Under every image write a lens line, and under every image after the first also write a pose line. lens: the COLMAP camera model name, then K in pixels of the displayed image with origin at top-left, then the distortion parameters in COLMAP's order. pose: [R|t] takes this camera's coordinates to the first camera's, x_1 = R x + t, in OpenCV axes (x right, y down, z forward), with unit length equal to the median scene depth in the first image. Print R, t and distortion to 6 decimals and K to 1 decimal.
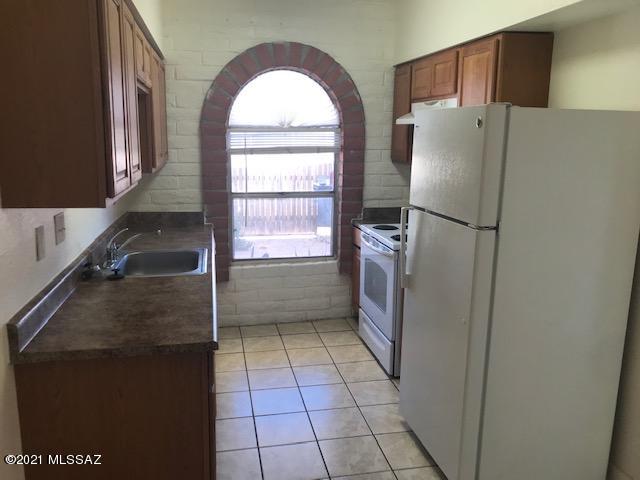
lens RADIAL K [[530.7, 0, 319.9], [0, 530.7, 237.9], [0, 0, 1]] dist [0.003992, 0.002404]
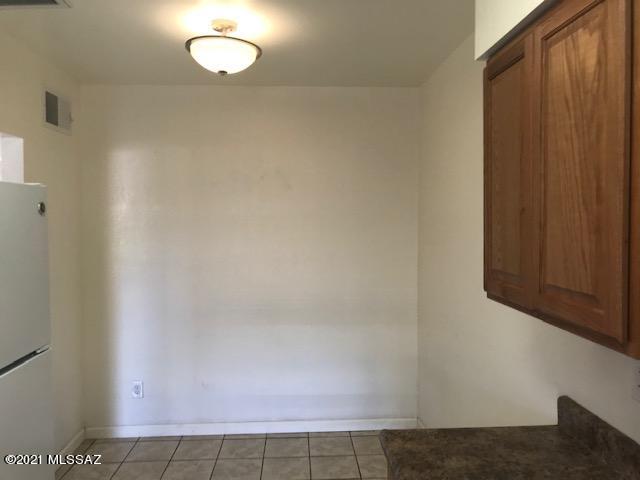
lens RADIAL K [[530.7, 0, 320.2], [0, 530.7, 239.1], [0, 0, 1]] dist [0.003992, 0.002404]
pose [[-0.986827, -0.018557, 0.160713, -0.219802], [0.021428, 0.969655, 0.243538, -0.367713], [-0.160355, 0.243773, -0.956484, 1.758608]]
